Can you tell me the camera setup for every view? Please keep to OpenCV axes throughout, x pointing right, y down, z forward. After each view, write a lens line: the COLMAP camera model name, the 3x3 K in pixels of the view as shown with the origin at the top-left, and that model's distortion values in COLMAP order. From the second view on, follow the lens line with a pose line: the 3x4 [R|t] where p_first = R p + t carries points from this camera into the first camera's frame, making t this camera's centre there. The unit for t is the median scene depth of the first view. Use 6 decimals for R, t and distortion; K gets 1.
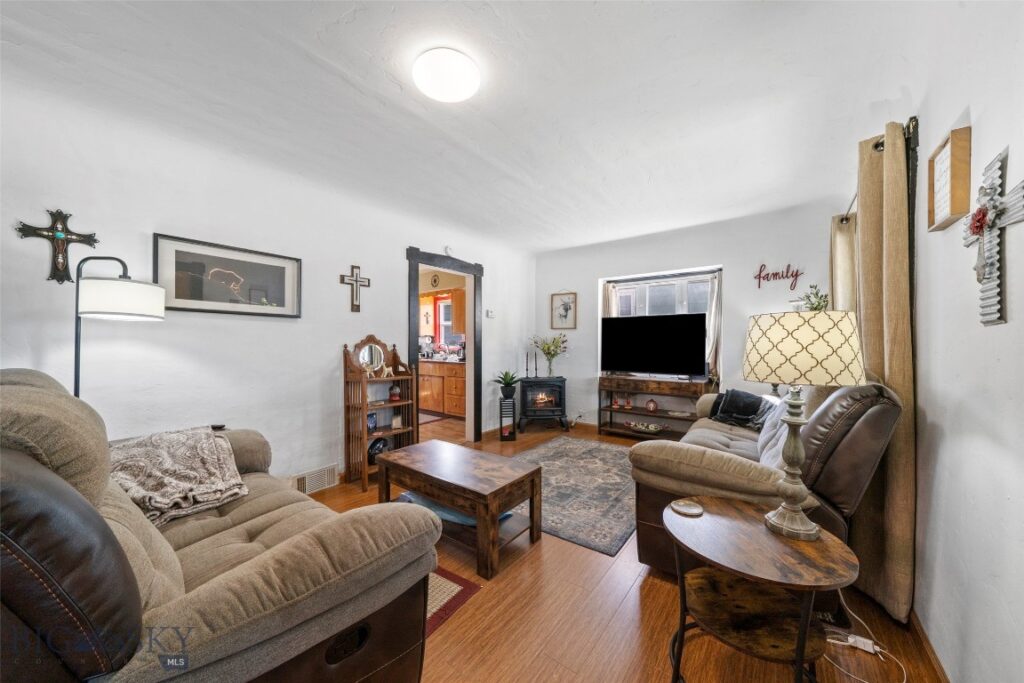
lens RADIAL K [[349.0, 0, 513.3], [0, 349.0, 350.1], [0, 0, 1]] dist [-0.004762, -0.000378]
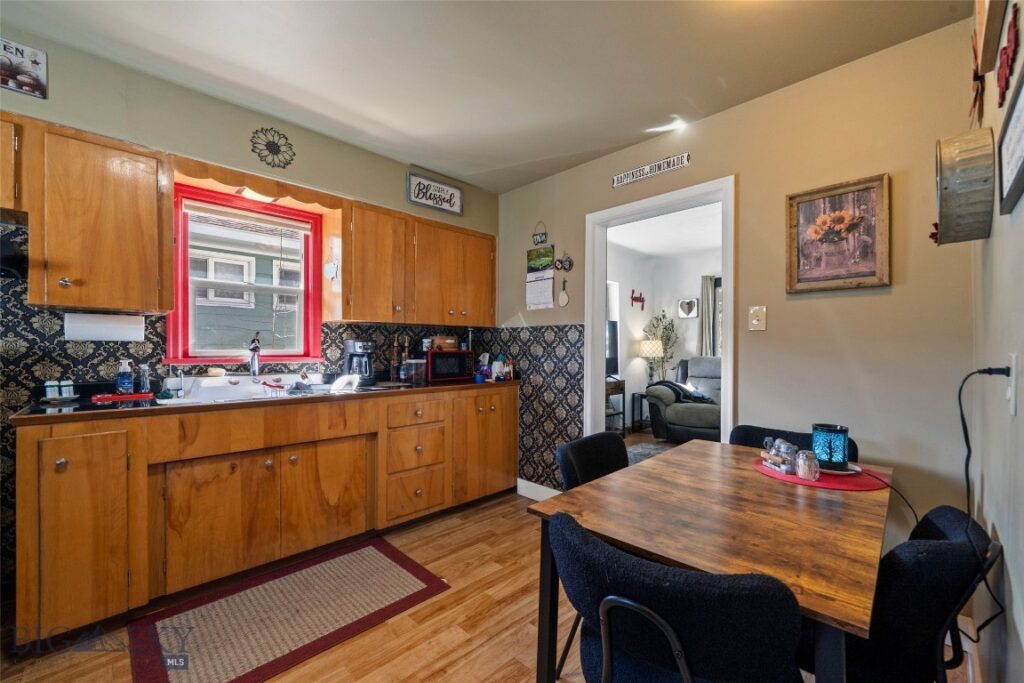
lens RADIAL K [[417.8, 0, 511.2], [0, 417.8, 348.1], [0, 0, 1]] dist [0.000035, -0.000394]
pose [[0.139240, 0.005062, 0.990246, -0.834633], [0.018481, 0.999799, -0.007710, -0.010311], [-0.990086, 0.019375, 0.139118, 1.070668]]
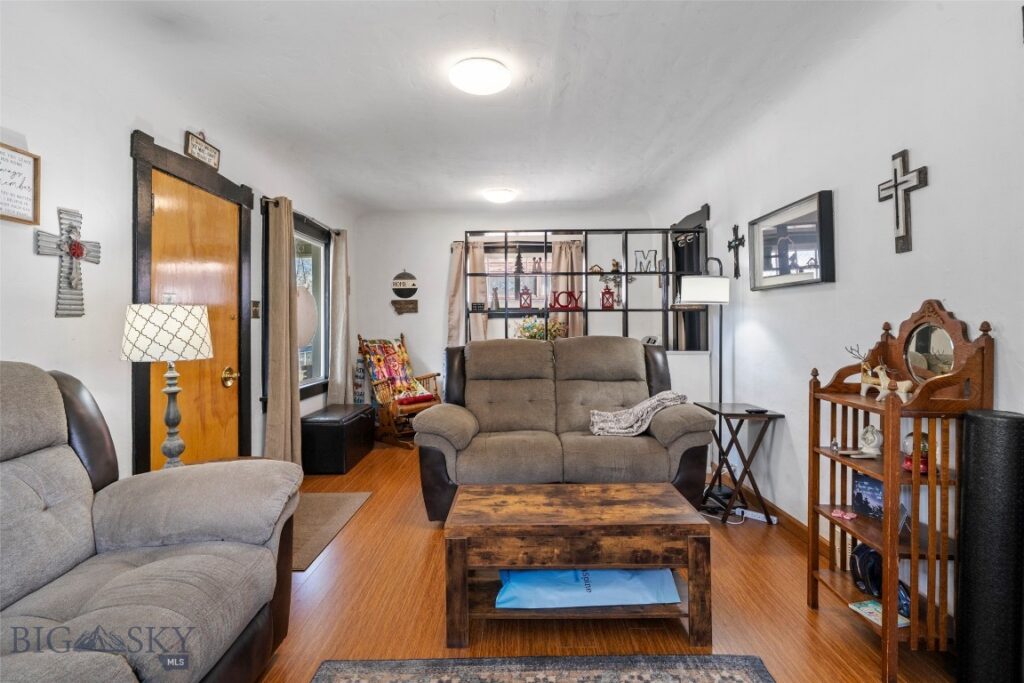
lens RADIAL K [[506.5, 0, 505.8], [0, 506.5, 318.0], [0, 0, 1]] dist [0.000251, 0.000111]
pose [[-0.806919, 0.002926, -0.590655, 0.258896], [-0.001415, 0.999975, 0.006887, -0.019883], [0.590660, 0.006393, -0.806895, 0.889854]]
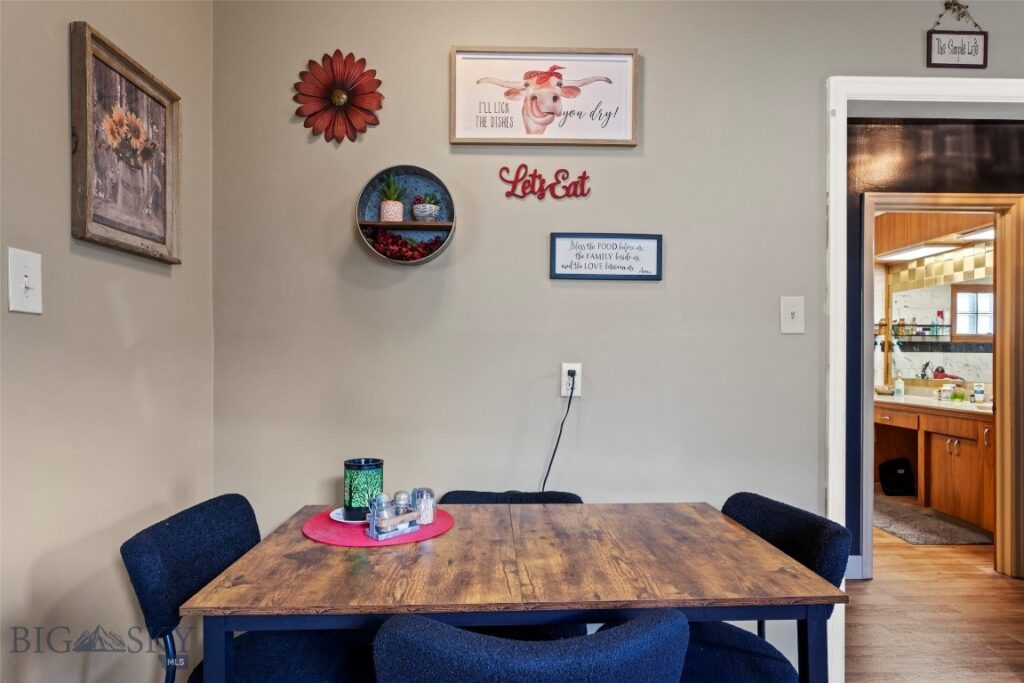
lens RADIAL K [[578.8, 0, 516.5], [0, 578.8, 357.6], [0, 0, 1]] dist [-0.003273, 0.002065]
pose [[-0.782736, 0.000514, -0.622354, -0.297558], [-0.013079, 0.999765, 0.017275, -0.016416], [0.622216, 0.021662, -0.782546, 1.204646]]
